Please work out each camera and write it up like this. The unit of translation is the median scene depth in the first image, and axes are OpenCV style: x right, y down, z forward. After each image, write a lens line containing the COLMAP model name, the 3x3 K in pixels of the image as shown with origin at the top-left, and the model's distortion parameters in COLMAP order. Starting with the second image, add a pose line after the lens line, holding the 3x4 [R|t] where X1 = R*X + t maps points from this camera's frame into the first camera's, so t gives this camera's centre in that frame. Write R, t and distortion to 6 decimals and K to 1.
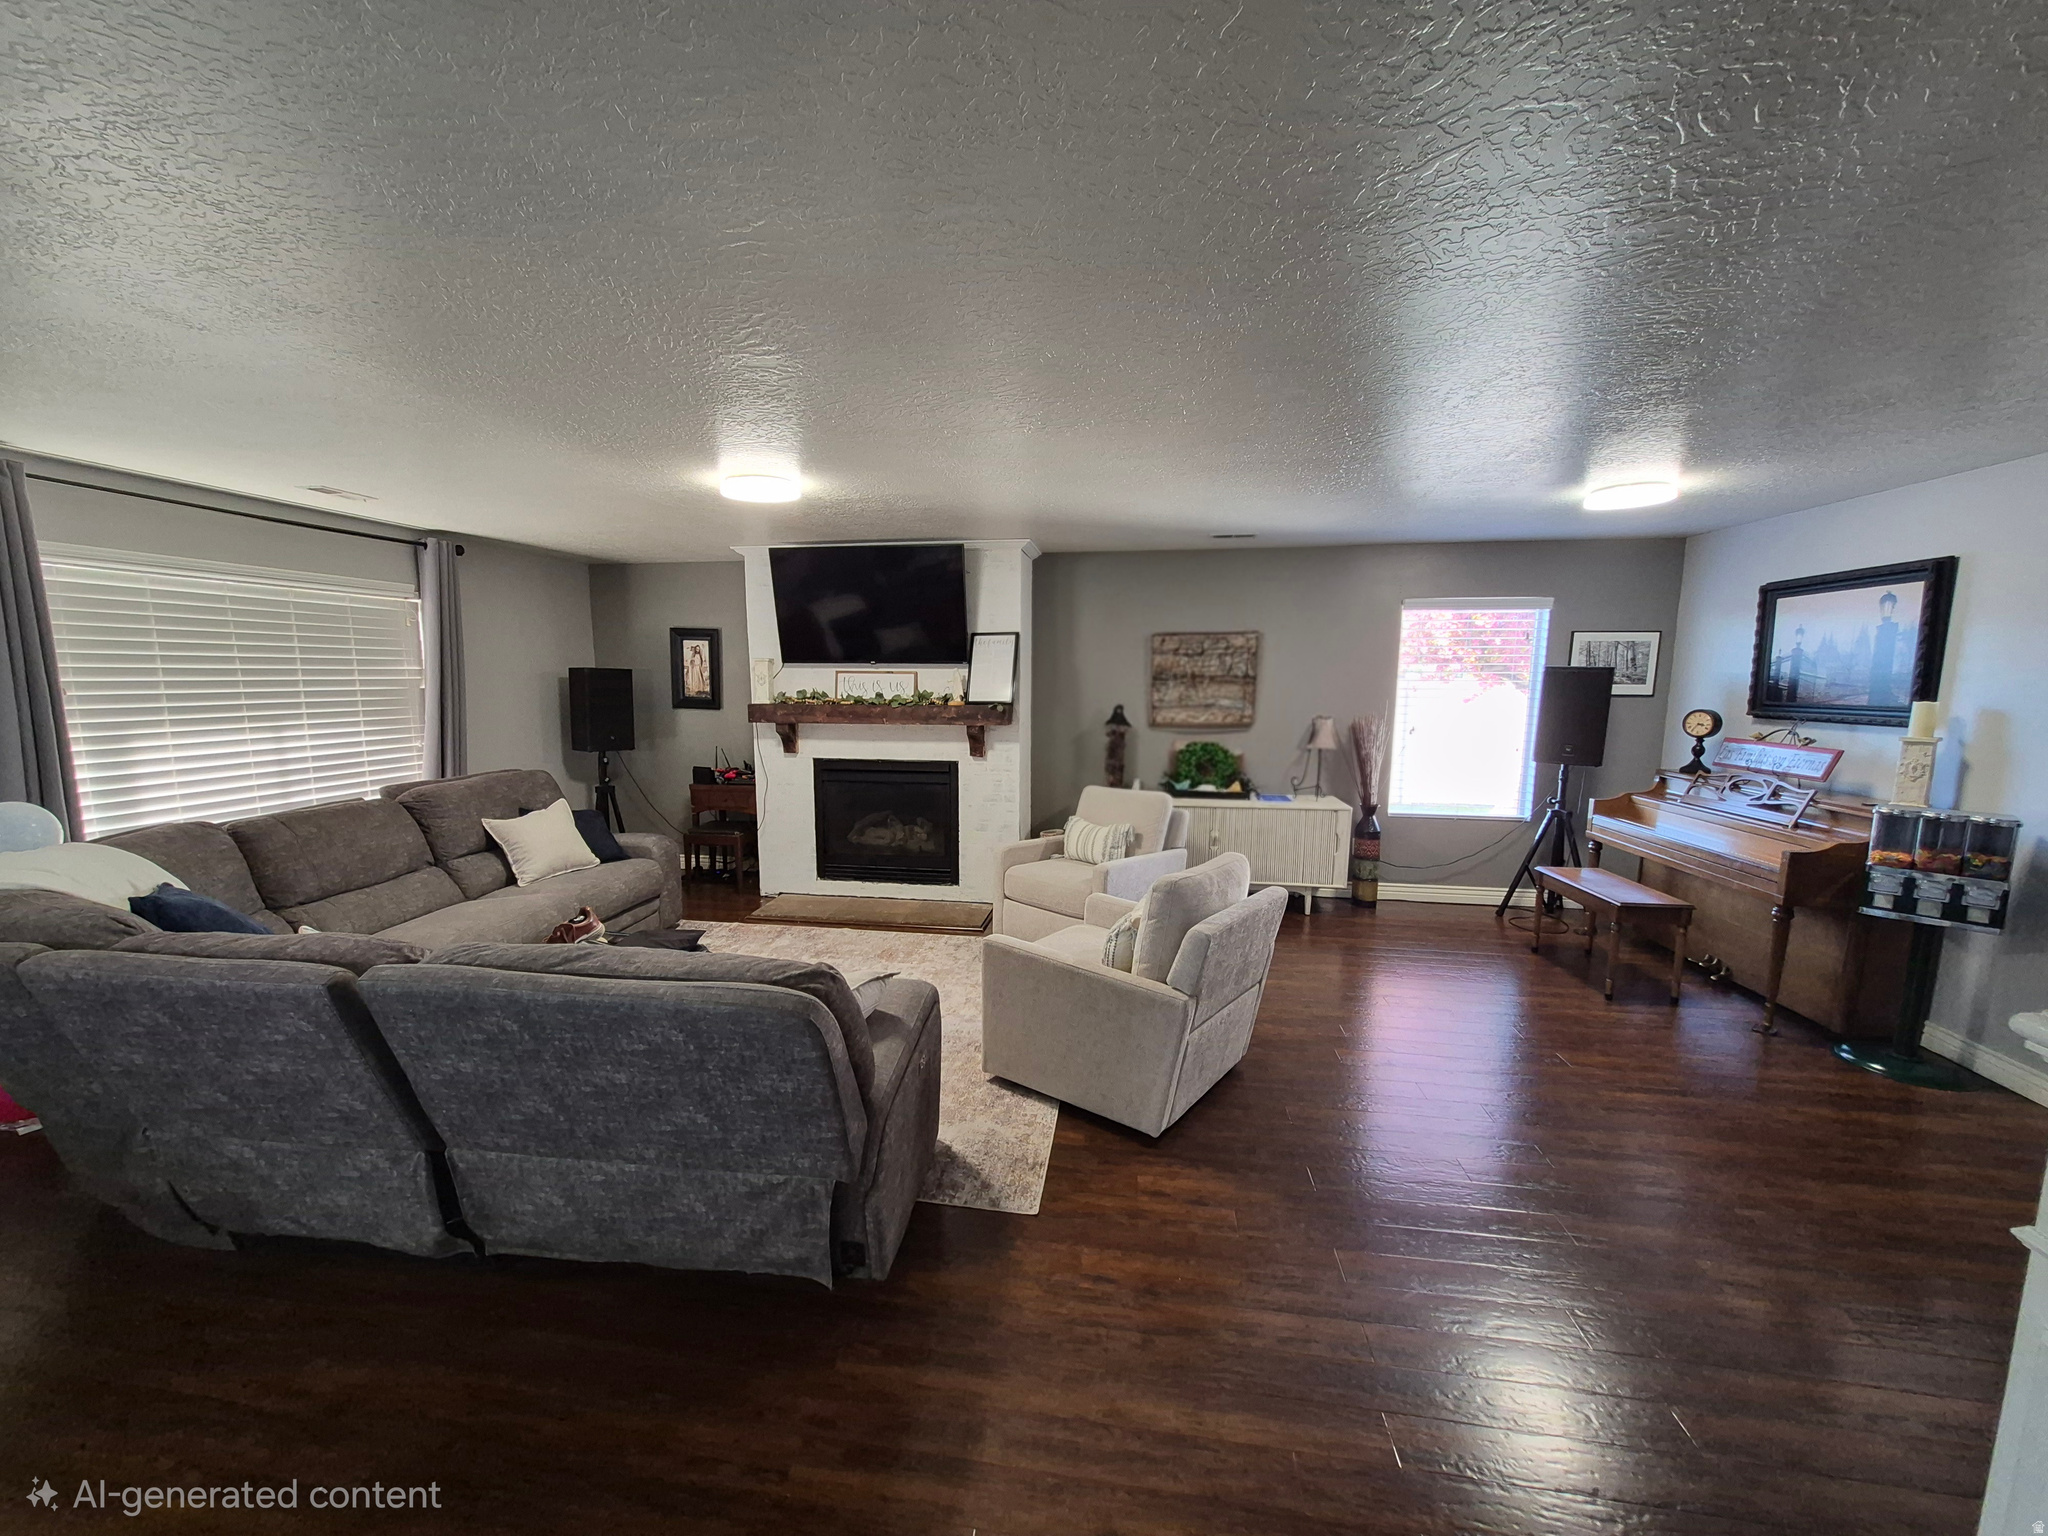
lens RADIAL K [[802.3, 0, 1022.6], [0, 802.3, 771.8], [0, 0, 1]] dist [0.000936, 0.000048]
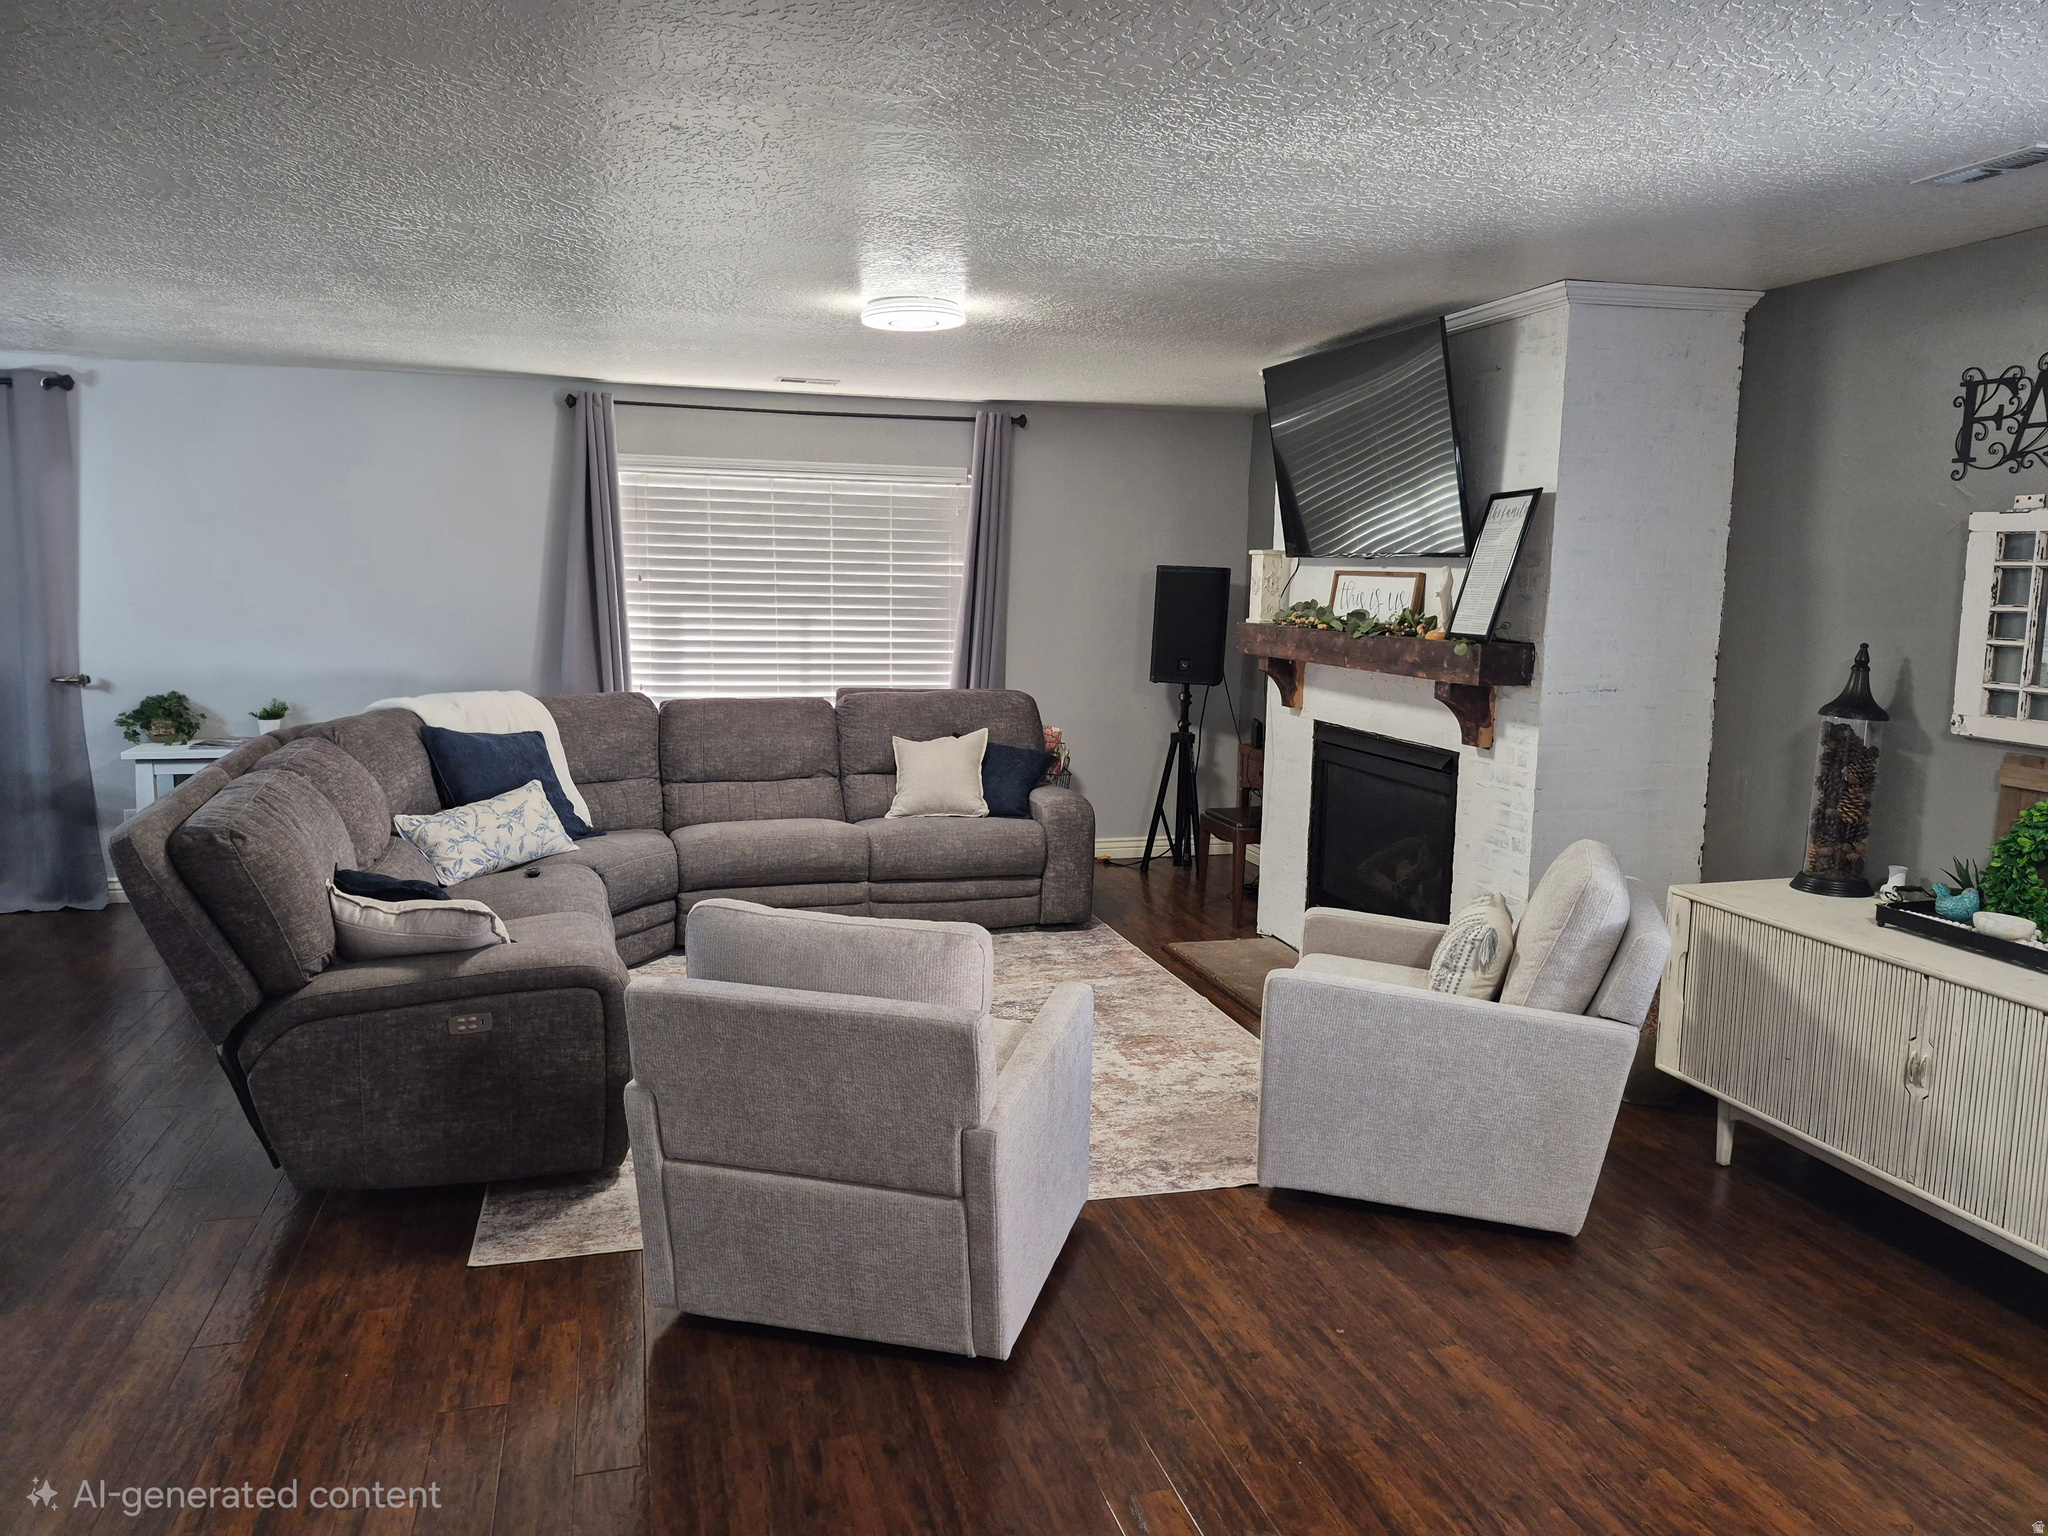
lens RADIAL K [[1435.7, 0, 1024.0], [0, 1435.7, 768.0], [0, 0, 1]] dist [0.107462, -0.183705]
pose [[0.406040, 0.129493, -0.904634, 0.736197], [-0.128745, 0.988143, 0.083660, -0.052036], [0.904741, 0.082498, 0.417897, 0.443903]]
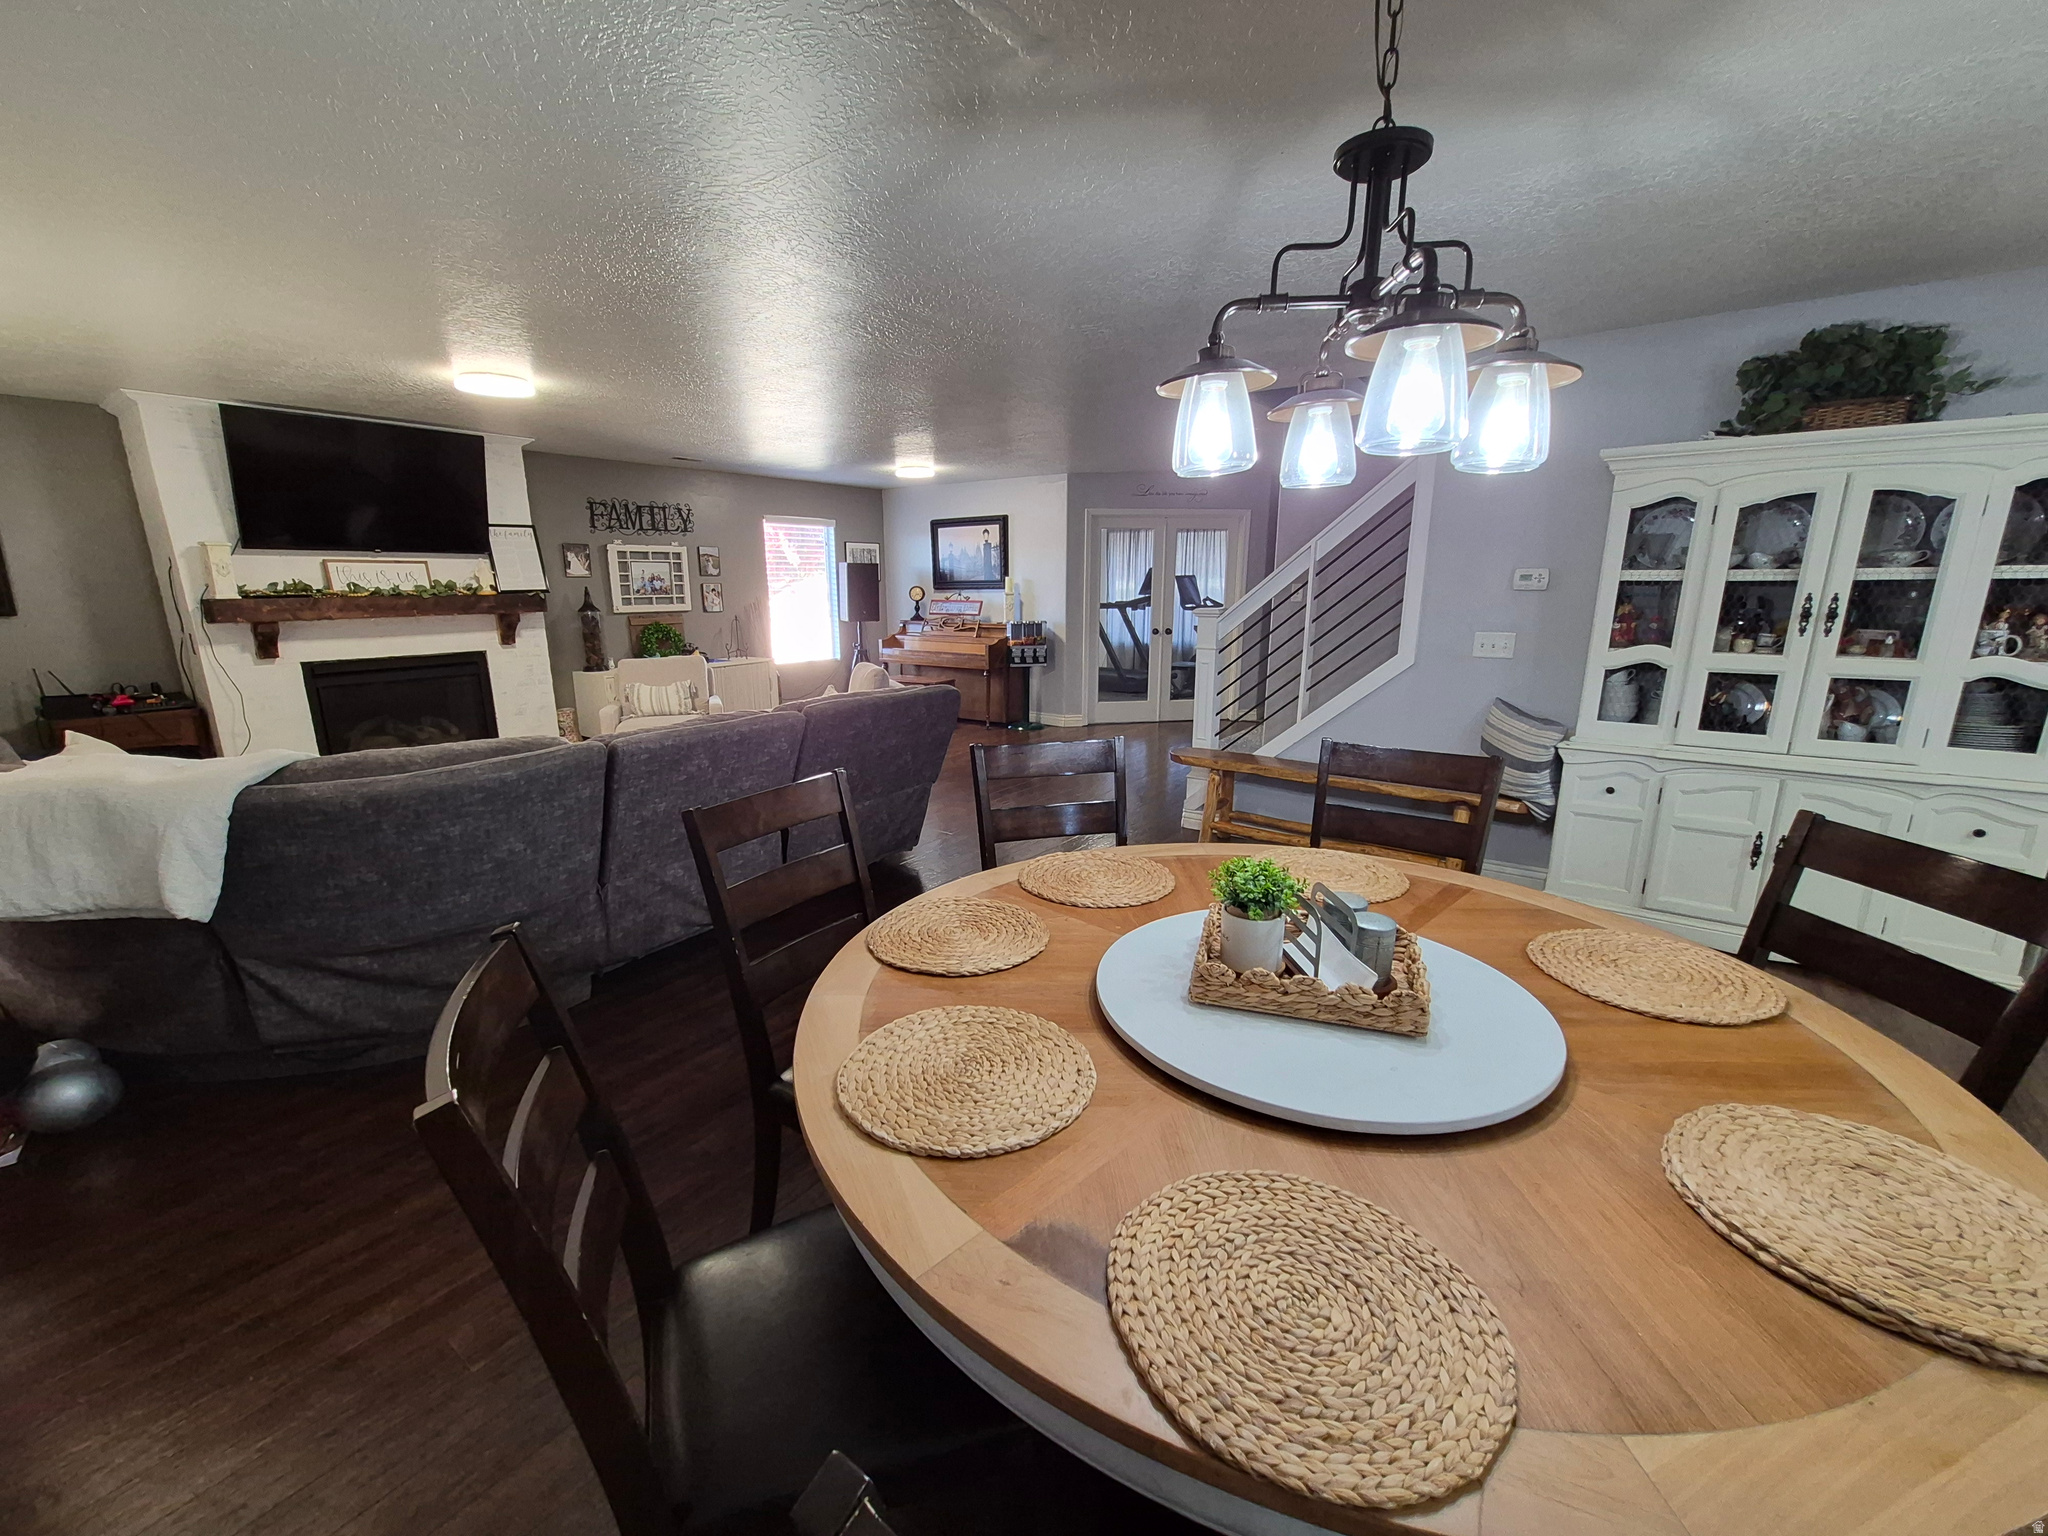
lens RADIAL K [[822.7, 0, 1024.0], [0, 822.7, 768.0], [0, 0, 1]] dist [0.027958, 0.000072]
pose [[0.457316, -0.209196, 0.864349, -0.858569], [0.122378, 0.977495, 0.171832, 0.041346], [-0.880844, 0.027195, 0.472626, -0.142656]]
